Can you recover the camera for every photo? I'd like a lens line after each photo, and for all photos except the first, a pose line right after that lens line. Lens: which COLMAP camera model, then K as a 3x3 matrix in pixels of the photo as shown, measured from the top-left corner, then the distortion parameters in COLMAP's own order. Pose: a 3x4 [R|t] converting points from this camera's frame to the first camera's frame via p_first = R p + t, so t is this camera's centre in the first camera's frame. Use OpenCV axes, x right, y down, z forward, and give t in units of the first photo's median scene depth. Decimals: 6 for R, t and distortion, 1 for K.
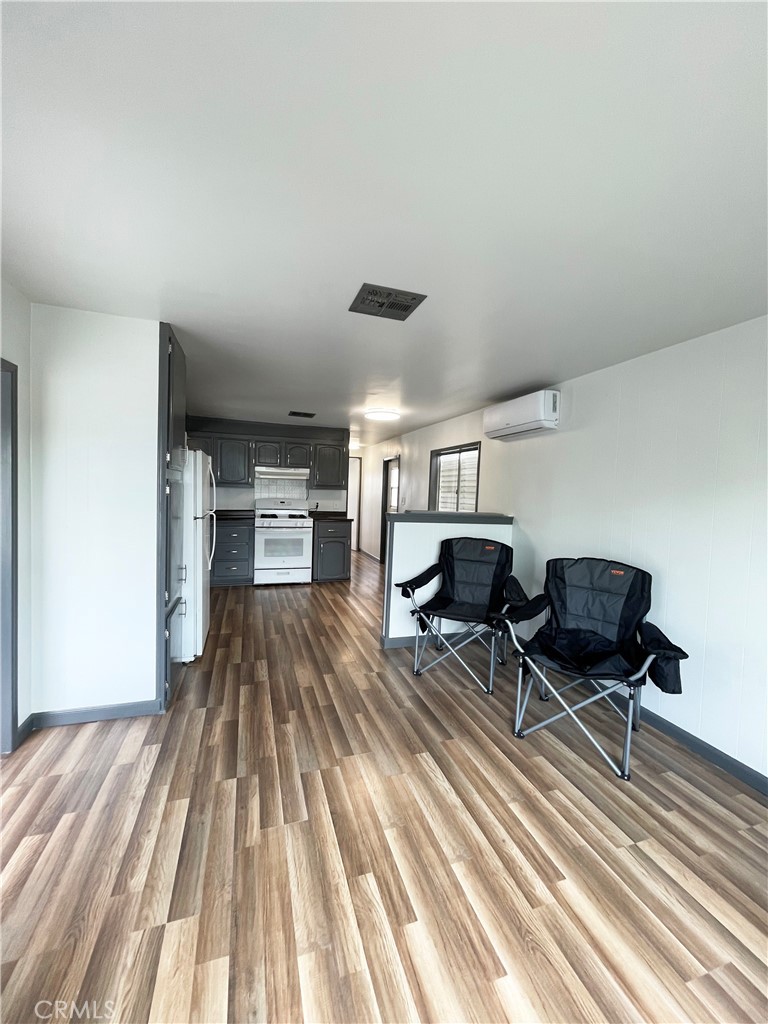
lens RADIAL K [[415.1, 0, 388.5], [0, 415.1, 510.3], [0, 0, 1]] dist [-0.000043, 0.000060]
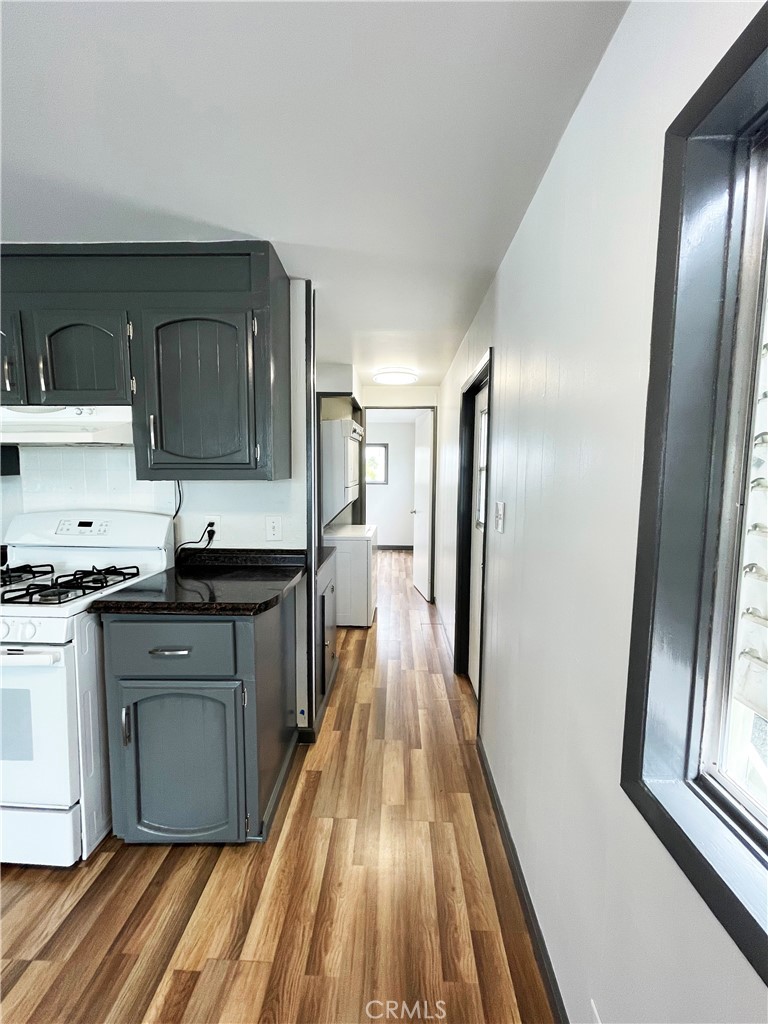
lens RADIAL K [[415.1, 0, 384.7], [0, 415.1, 507.9], [0, 0, 1]] dist [-0.000043, 0.000060]
pose [[0.939941, 0.003834, -0.341316, 0.128445], [0.006107, 0.999588, 0.028047, -0.081384], [0.341283, -0.028446, 0.939530, 1.653095]]
